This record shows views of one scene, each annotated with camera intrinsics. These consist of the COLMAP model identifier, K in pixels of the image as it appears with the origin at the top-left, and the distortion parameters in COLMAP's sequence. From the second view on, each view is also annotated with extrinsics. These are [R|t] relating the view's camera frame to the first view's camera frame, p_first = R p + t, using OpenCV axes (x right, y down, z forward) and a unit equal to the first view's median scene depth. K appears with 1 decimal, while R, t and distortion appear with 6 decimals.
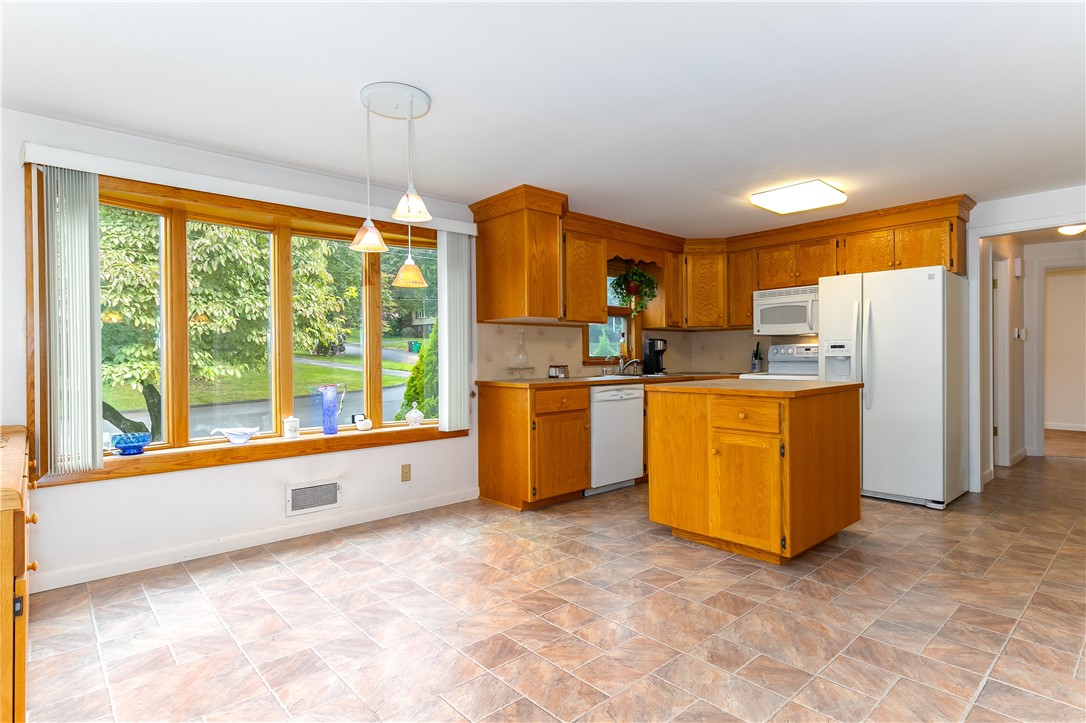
lens RADIAL K [[546.6, 0, 550.3], [0, 546.6, 359.6], [0, 0, 1]] dist [-0.006243, 0.000295]
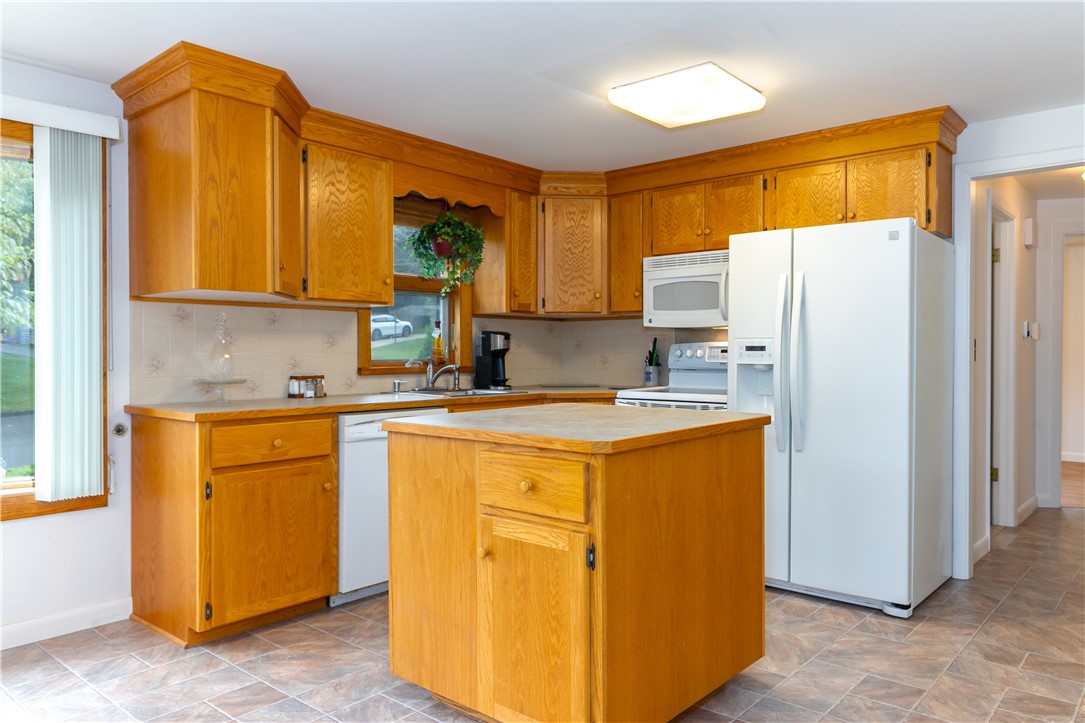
lens RADIAL K [[752.9, 0, 543.4], [0, 752.9, 358.7], [0, 0, 1]] dist [0.001385, -0.008978]
pose [[0.991450, 0.006269, 0.130339, 0.199335], [-0.006651, 0.999975, 0.002498, -0.013884], [-0.130320, -0.003344, 0.991466, 0.213582]]
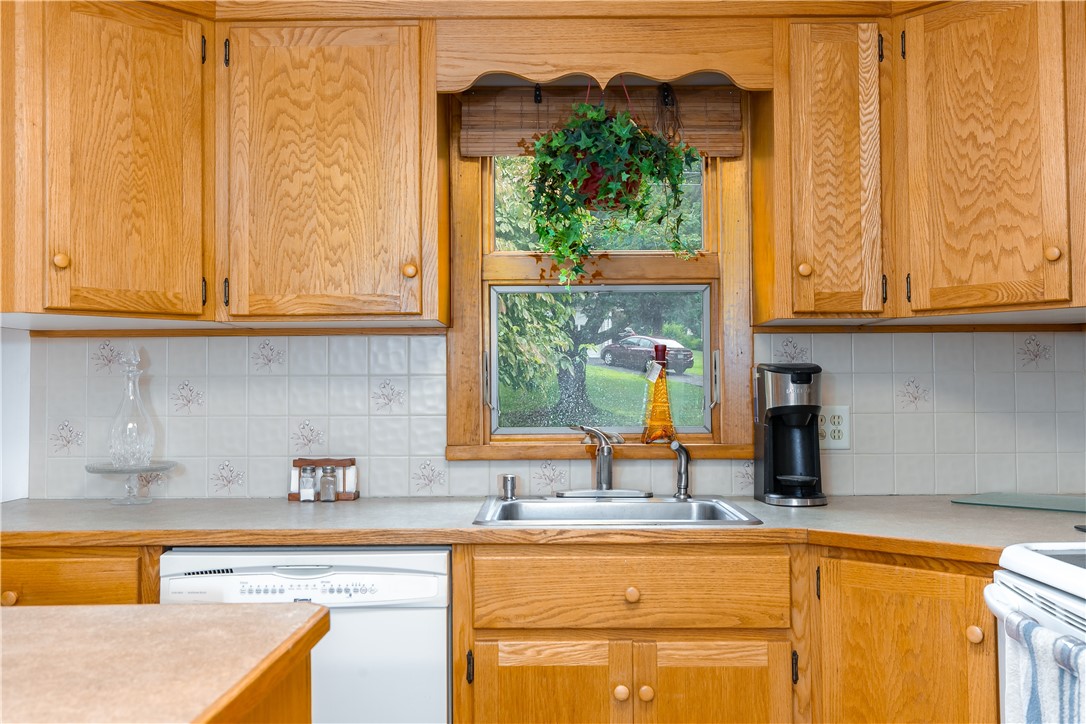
lens RADIAL K [[986.1, 0, 543.7], [0, 986.1, 361.8], [0, 0, 1]] dist [-0.012978, 0.000000]
pose [[0.742149, -0.018845, -0.669970, 0.608451], [-0.004282, 0.999451, -0.032855, -0.033907], [0.670222, 0.027252, 0.741660, 0.825151]]
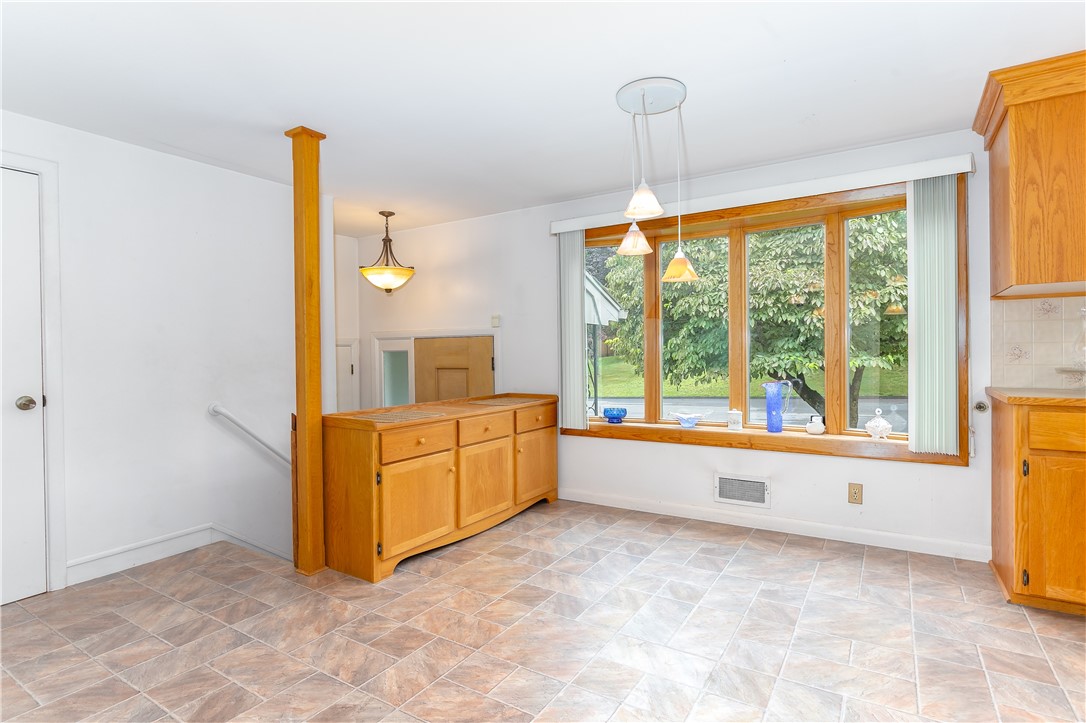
lens RADIAL K [[546.6, 0, 559.6], [0, 546.6, 357.1], [0, 0, 1]] dist [-0.006243, 0.000295]
pose [[0.285068, 0.011299, -0.958441, 0.387048], [0.005208, 0.999897, 0.013337, -0.009972], [0.958493, -0.008794, 0.284980, 0.341820]]
